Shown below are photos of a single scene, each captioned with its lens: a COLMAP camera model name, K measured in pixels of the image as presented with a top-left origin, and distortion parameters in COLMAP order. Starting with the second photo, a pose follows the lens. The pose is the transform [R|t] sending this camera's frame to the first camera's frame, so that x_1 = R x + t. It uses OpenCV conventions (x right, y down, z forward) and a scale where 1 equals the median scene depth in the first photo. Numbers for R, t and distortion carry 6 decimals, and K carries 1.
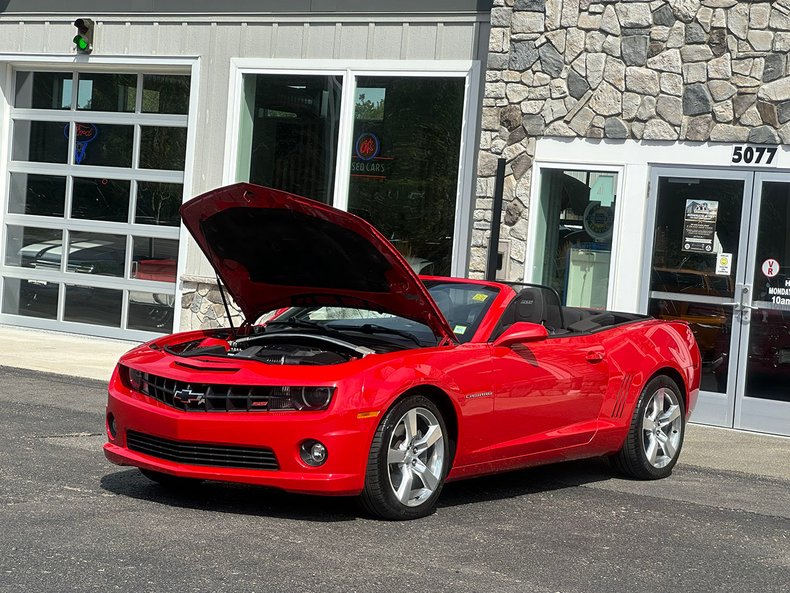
lens RADIAL K [[1757.4, 0, 396.9], [0, 1757.4, 294.2], [0, 0, 1]] dist [0.242203, 0.000000]
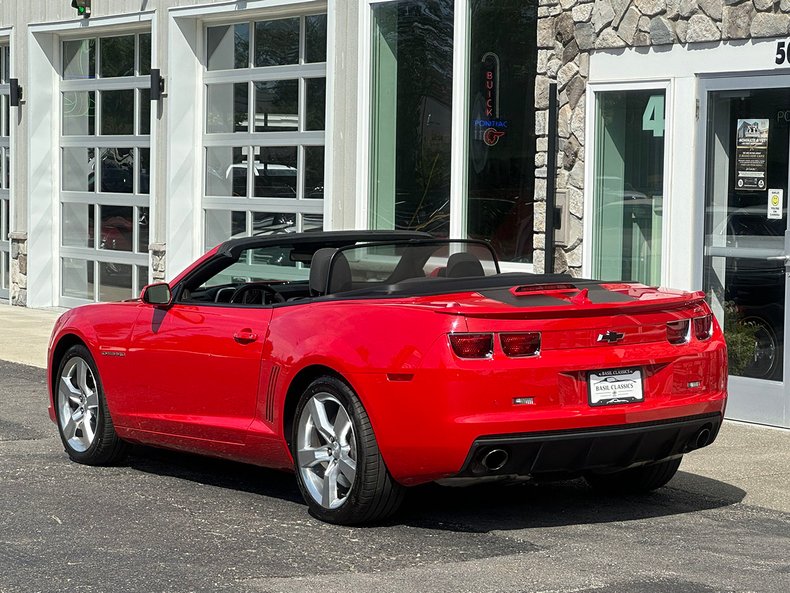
lens RADIAL K [[2260.5, 0, 378.8], [0, 2260.5, 282.7], [0, 0, 1]] dist [0.272192, 0.000000]
pose [[0.909108, -0.040049, -0.414632, 0.418787], [0.034616, 0.999188, -0.020613, 0.028572], [0.415120, 0.004386, 0.909756, 0.077568]]
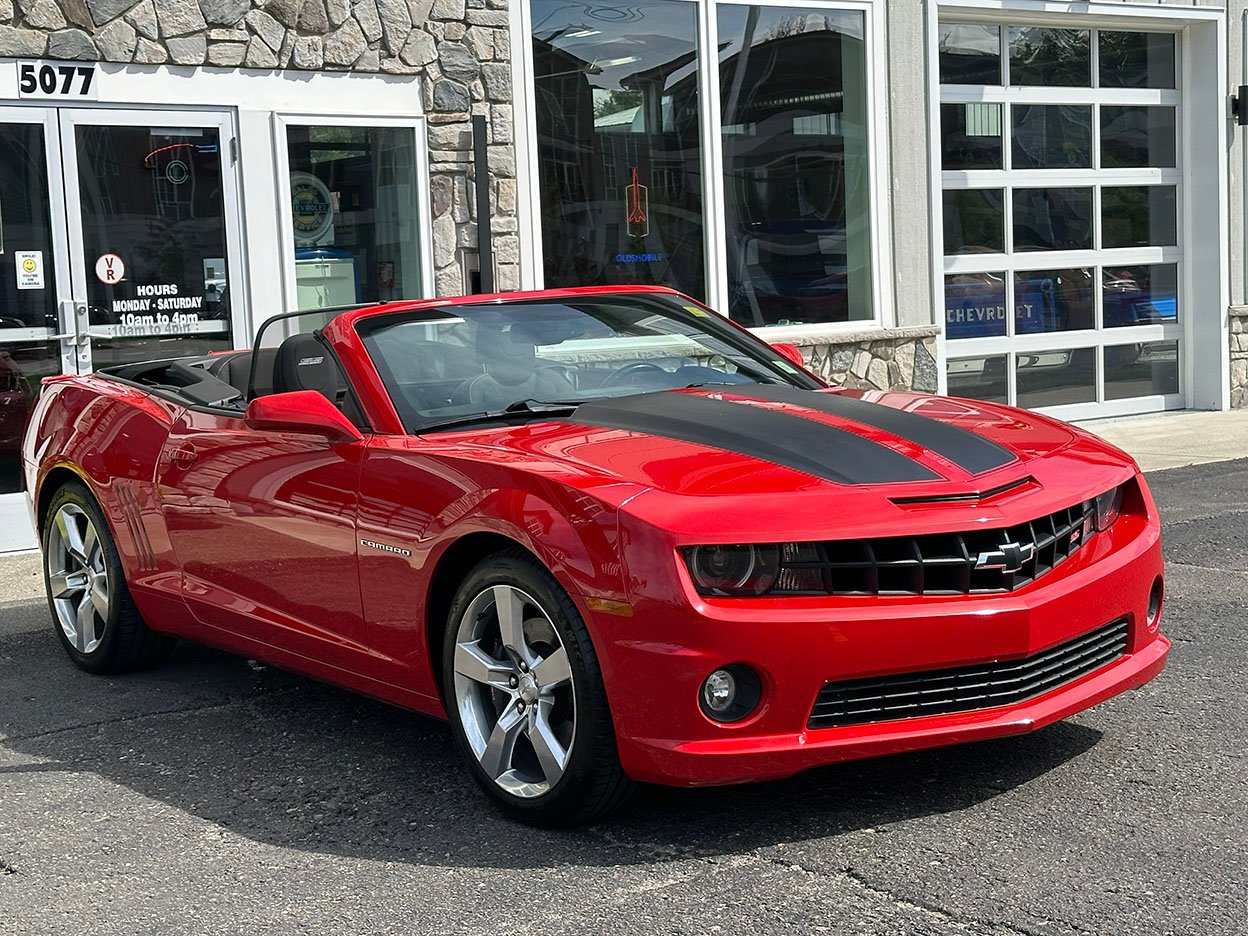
lens RADIAL K [[2086.1, 0, 634.5], [0, 2086.1, 503.1], [0, 0, 1]] dist [0.112289, 0.000000]
pose [[0.300161, -0.186896, 0.935400, -0.413700], [0.103320, 0.981219, 0.162896, -0.033967], [-0.948277, 0.047750, 0.313834, 0.590052]]
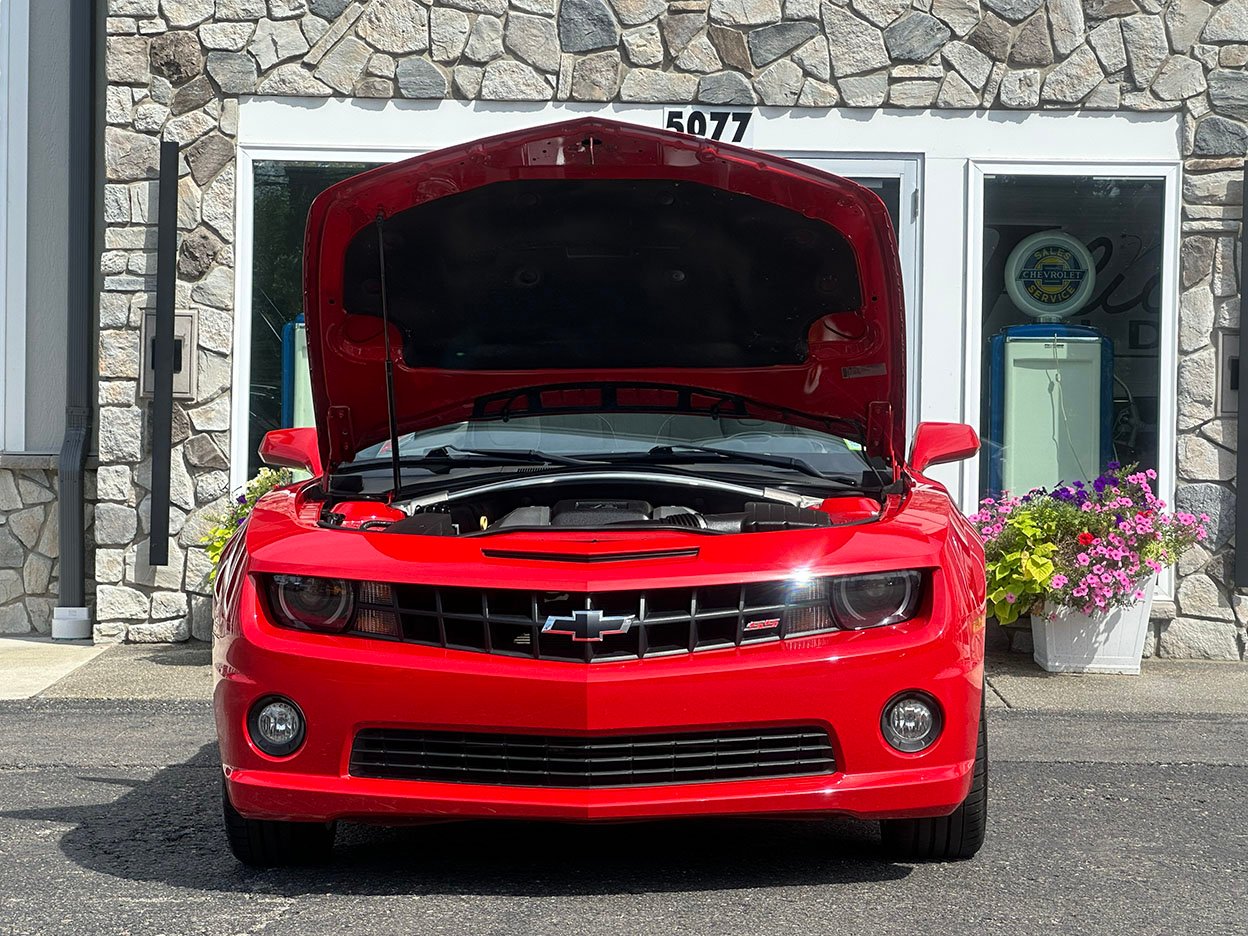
lens RADIAL K [[2971.0, 0, 621.7], [0, 2971.0, 449.2], [0, 0, 1]] dist [0.210934, 0.000000]
pose [[0.827338, -0.062828, 0.558180, -0.318714], [0.067296, 0.997654, 0.012547, 0.005365], [-0.557659, 0.027183, 0.829625, 0.266922]]
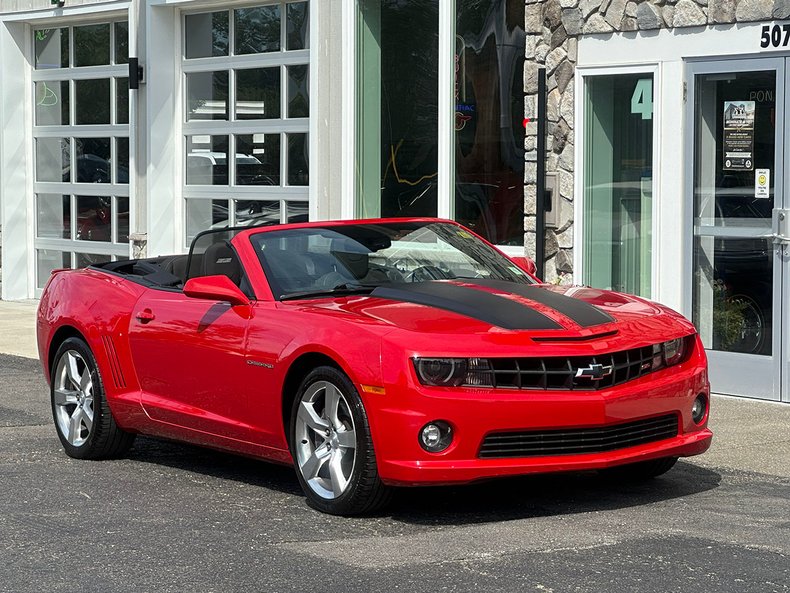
lens RADIAL K [[2362.5, 0, 393.7], [0, 2362.5, 292.5], [0, 0, 1]] dist [0.241369, 0.000000]
pose [[0.918869, -0.050871, -0.391270, 0.427508], [0.050148, 0.998669, -0.012073, 0.032907], [0.391363, -0.008528, 0.920197, 0.011439]]
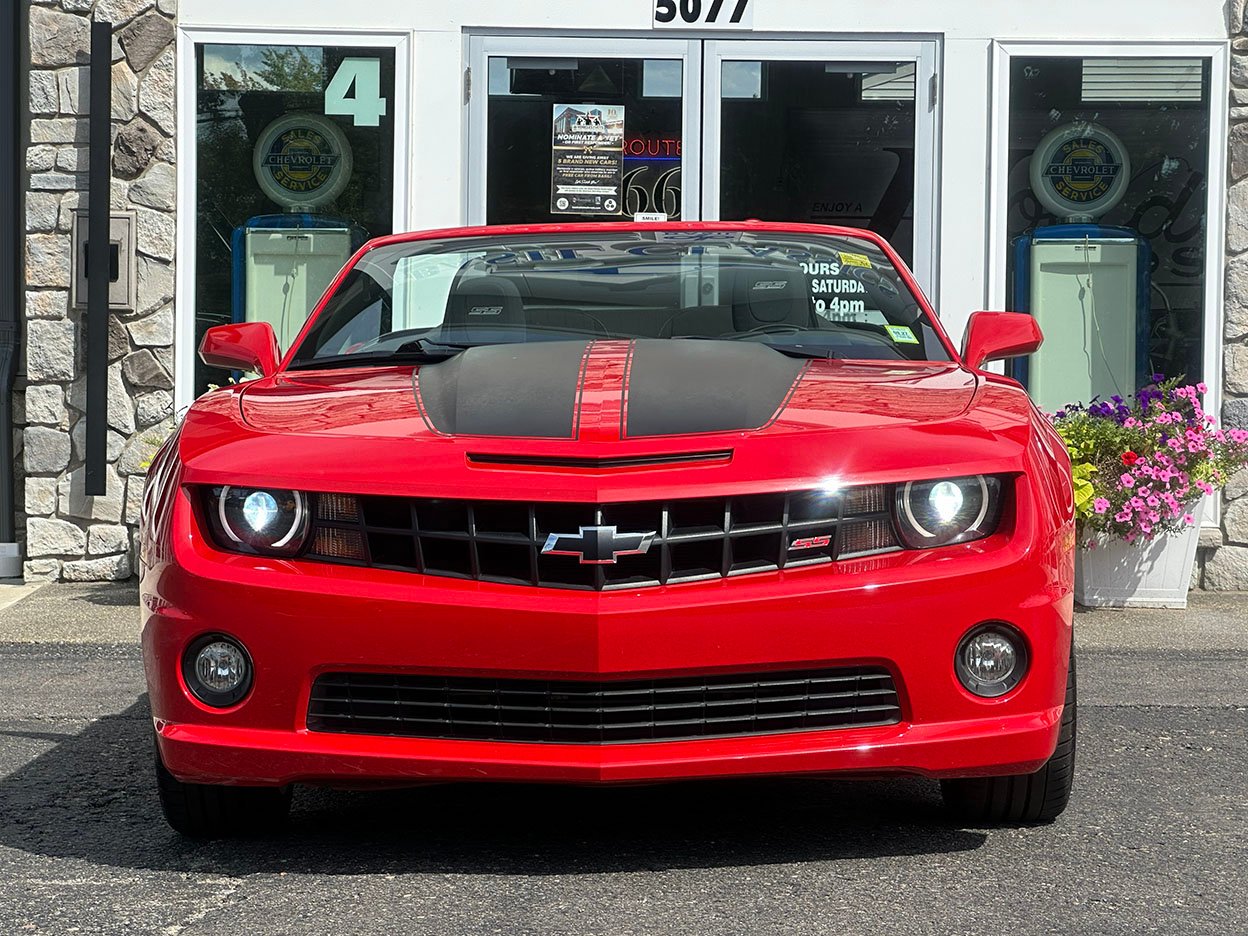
lens RADIAL K [[2978.0, 0, 627.9], [0, 2978.0, 474.2], [0, 0, 1]] dist [0.210642, 0.000000]
pose [[0.818679, -0.082319, 0.568320, -0.278871], [0.072638, 0.996567, 0.039712, 0.014236], [-0.569639, 0.008771, 0.821848, 0.339160]]
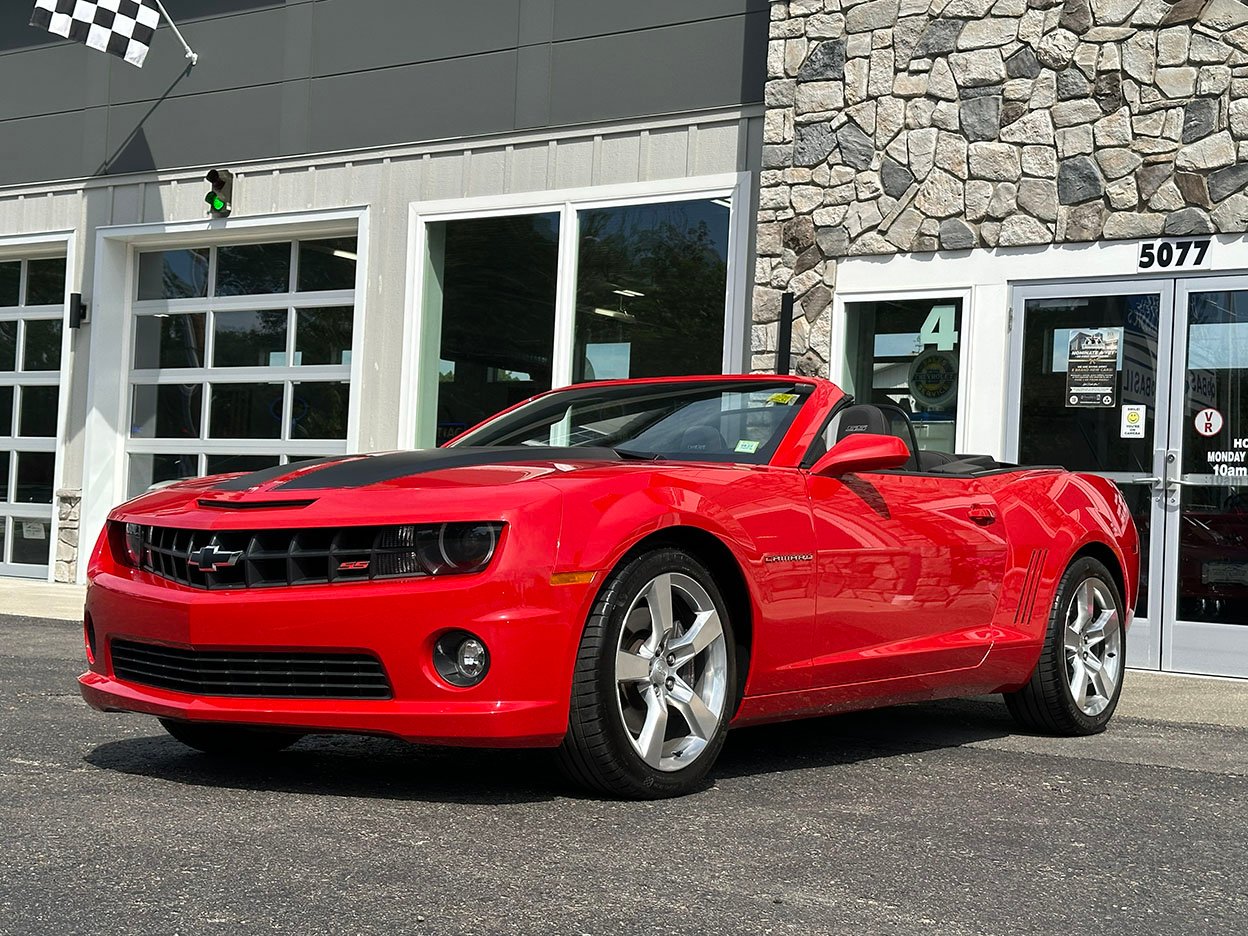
lens RADIAL K [[1818.9, 0, 621.5], [0, 1818.9, 473.6], [0, 0, 1]] dist [0.143506, 0.000000]
pose [[0.999487, -0.028076, -0.015403, 0.003731], [0.026818, 0.996706, -0.076539, 0.049012], [0.017501, 0.076087, 0.996948, 0.309936]]
